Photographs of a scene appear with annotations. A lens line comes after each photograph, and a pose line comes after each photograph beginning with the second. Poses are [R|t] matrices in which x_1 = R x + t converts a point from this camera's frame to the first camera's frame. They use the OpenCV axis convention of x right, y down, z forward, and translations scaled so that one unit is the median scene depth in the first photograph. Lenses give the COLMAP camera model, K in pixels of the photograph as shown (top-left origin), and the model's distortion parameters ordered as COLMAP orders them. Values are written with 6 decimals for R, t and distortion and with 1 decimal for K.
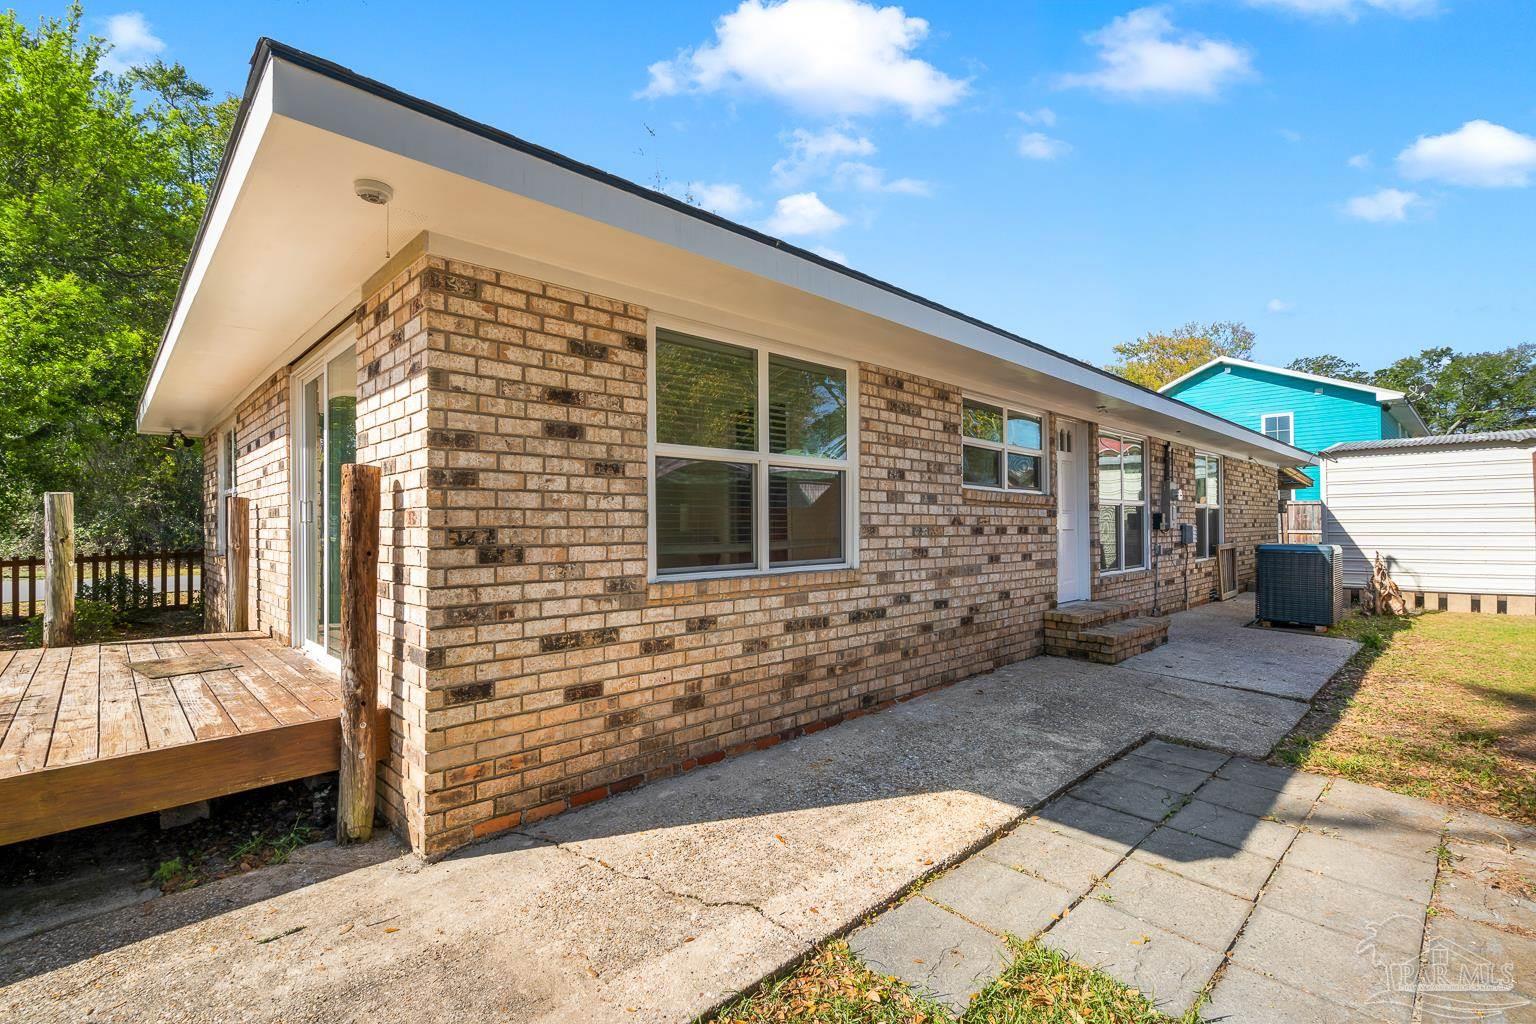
lens RADIAL K [[695.2, 0, 765.6], [0, 695.2, 525.0], [0, 0, 1]] dist [-0.004895, 0.001653]
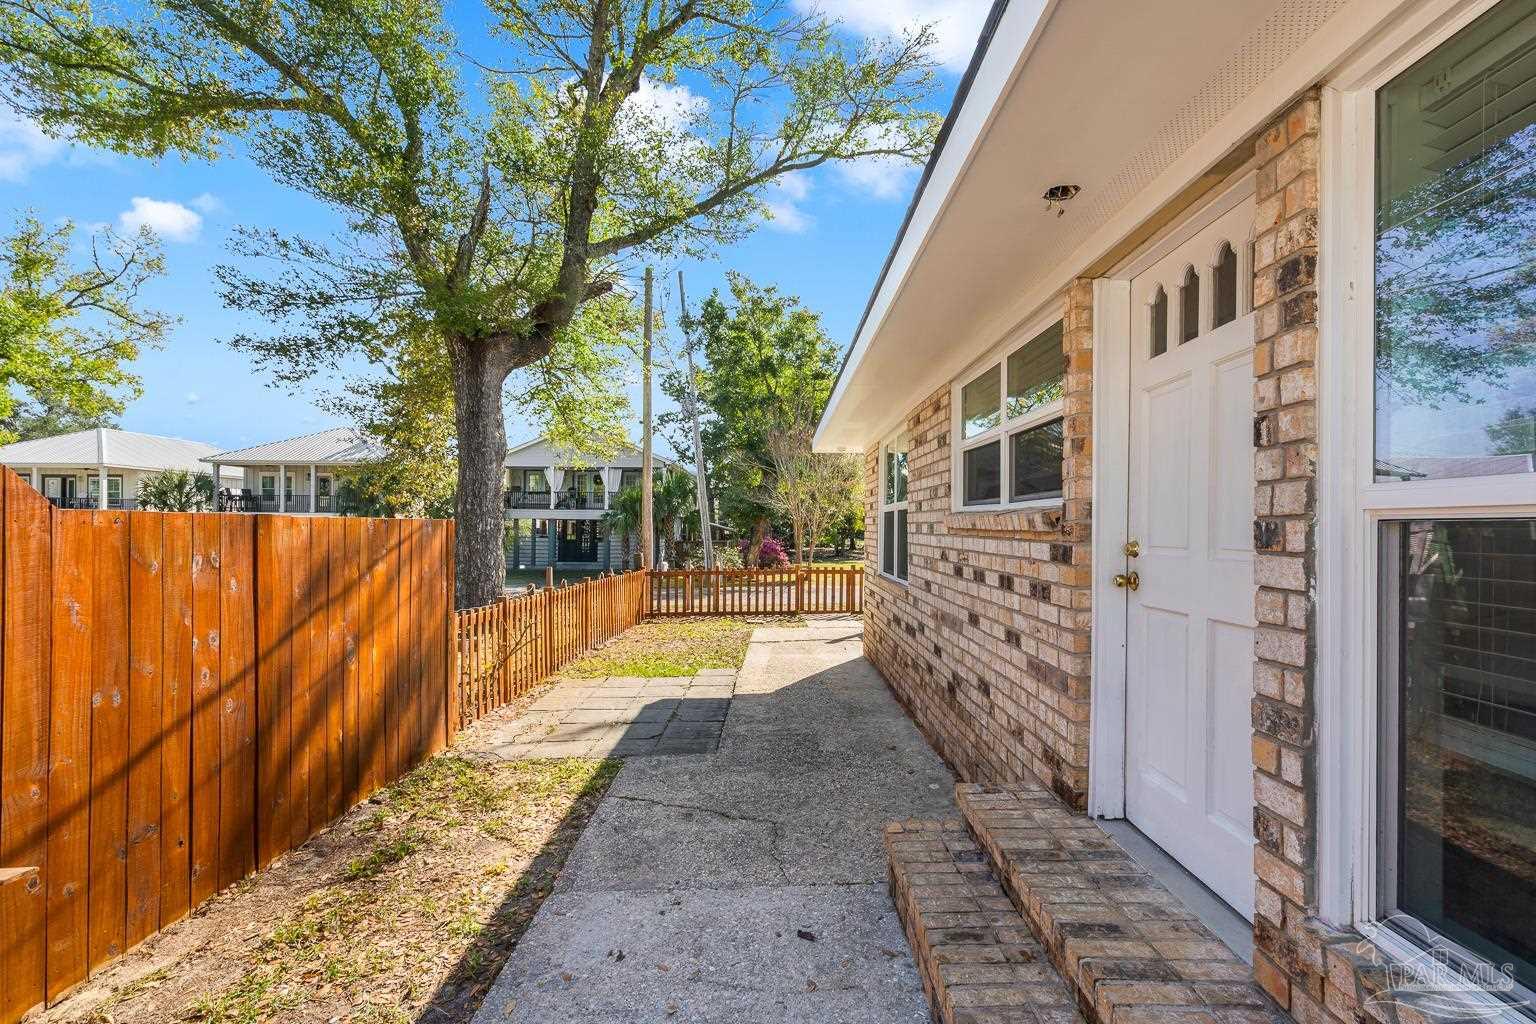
lens RADIAL K [[695.2, 0, 769.2], [0, 695.2, 521.6], [0, 0, 1]] dist [-0.004895, 0.001653]
pose [[-0.706055, 0.004247, -0.708144, 0.964777], [0.013083, 0.999890, -0.007047, -0.040691], [0.708036, -0.014240, -0.706033, 1.399775]]
